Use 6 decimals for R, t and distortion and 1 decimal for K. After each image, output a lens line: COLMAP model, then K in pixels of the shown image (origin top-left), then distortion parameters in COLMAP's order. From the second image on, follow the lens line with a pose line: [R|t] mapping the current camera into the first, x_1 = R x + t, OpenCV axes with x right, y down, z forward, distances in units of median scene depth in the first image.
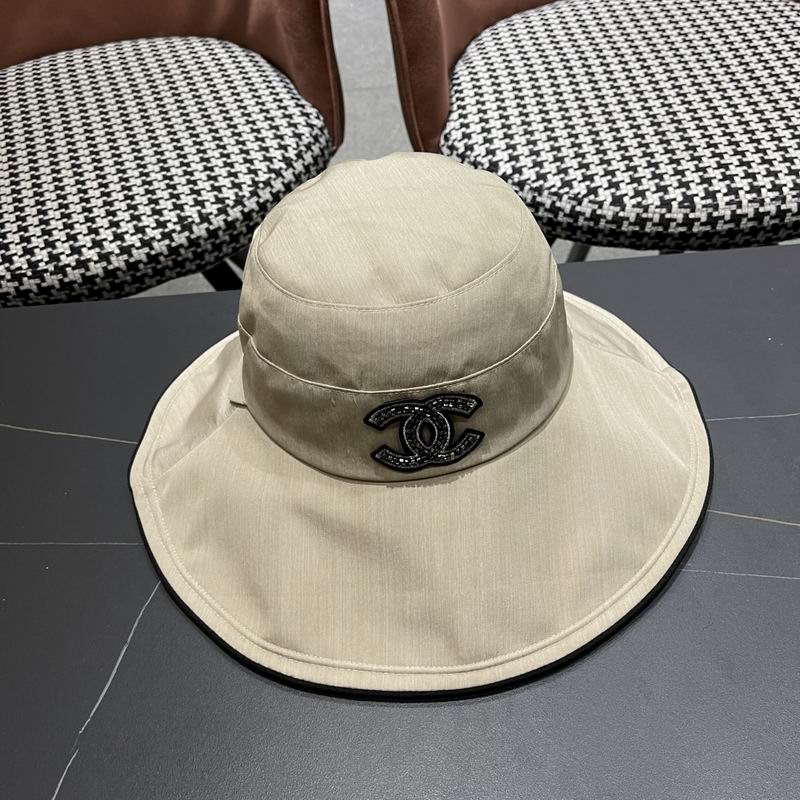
lens RADIAL K [[815.3, 0, 409.3], [0, 815.3, 413.4], [0, 0, 1]] dist [0.017256, 0.000000]
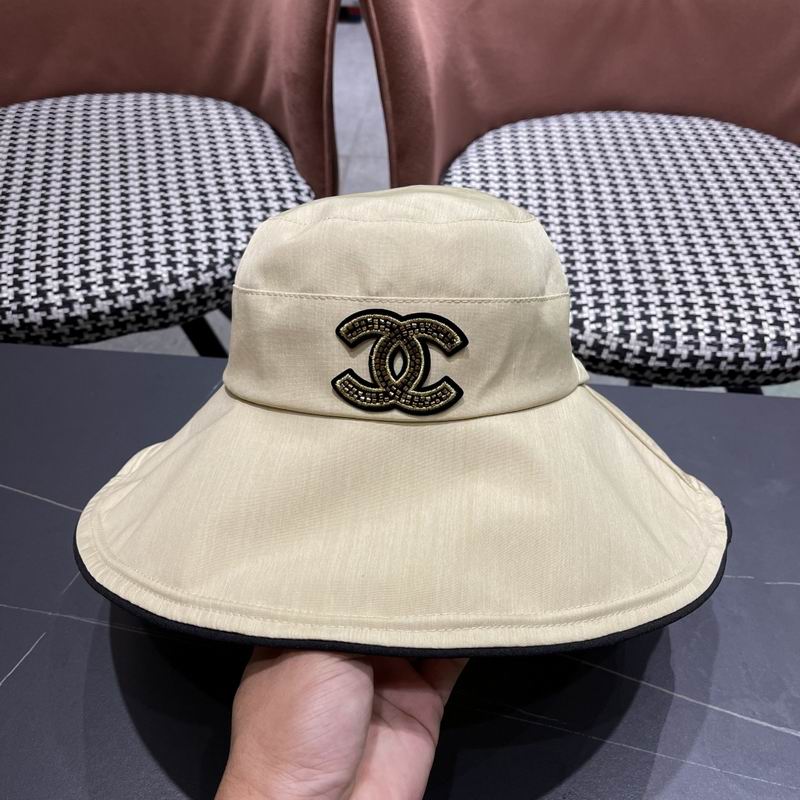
lens RADIAL K [[815.3, 0, 400.0], [0, 815.3, 405.0], [0, 0, 1]] dist [0.017256, 0.000000]
pose [[0.988537, 0.148013, -0.029784, 0.081501], [-0.149761, 0.986306, -0.069085, -0.058195], [0.019150, 0.072753, 0.997166, 0.006386]]
